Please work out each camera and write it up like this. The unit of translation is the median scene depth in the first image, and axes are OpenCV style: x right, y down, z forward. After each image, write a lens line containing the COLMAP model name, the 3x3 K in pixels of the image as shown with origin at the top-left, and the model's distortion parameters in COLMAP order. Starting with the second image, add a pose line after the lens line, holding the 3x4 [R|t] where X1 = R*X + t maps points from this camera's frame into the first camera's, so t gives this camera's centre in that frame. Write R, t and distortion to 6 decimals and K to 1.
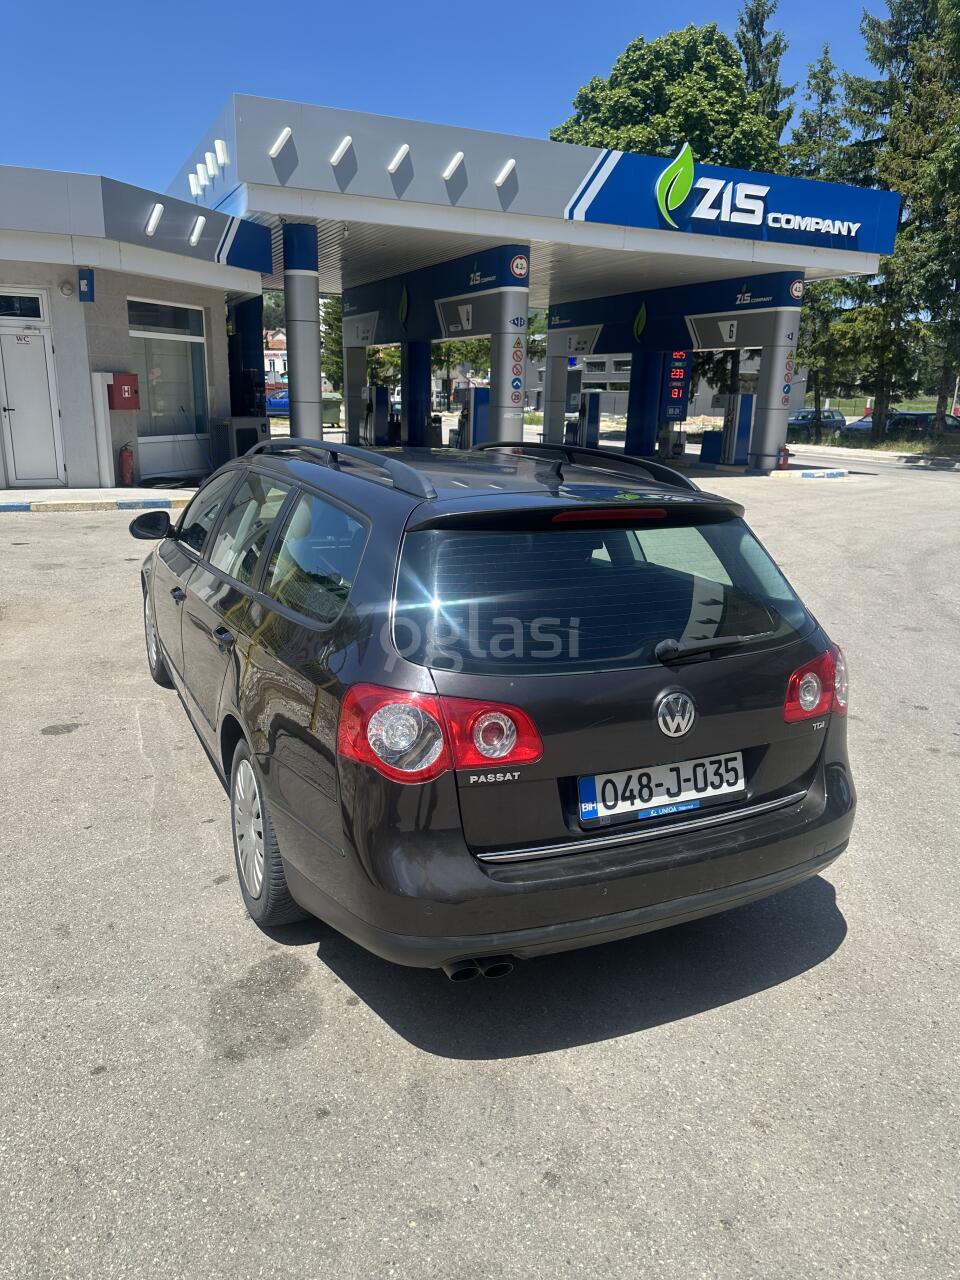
lens RADIAL K [[922.4, 0, 480.0], [0, 922.4, 640.0], [0, 0, 1]] dist [0.146679, -0.402034]
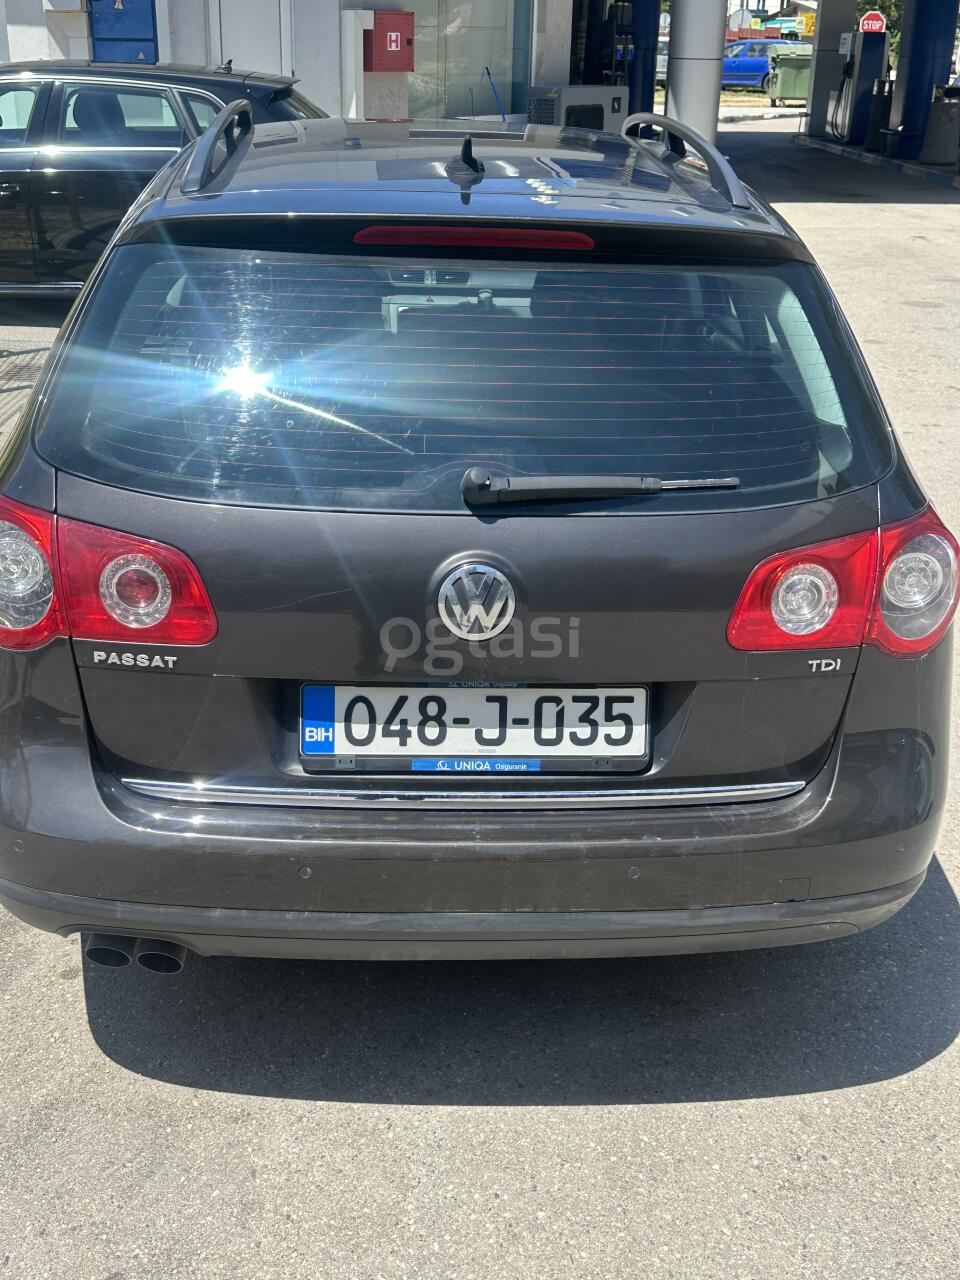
lens RADIAL K [[1491.4, 0, 480.0], [0, 1491.4, 640.0], [0, 0, 1]] dist [0.013436, -0.018257]
pose [[0.919751, 0.143846, -0.365193, 0.523840], [-0.100188, 0.985643, 0.135908, -0.019161], [0.379499, -0.088414, 0.920958, 0.157905]]
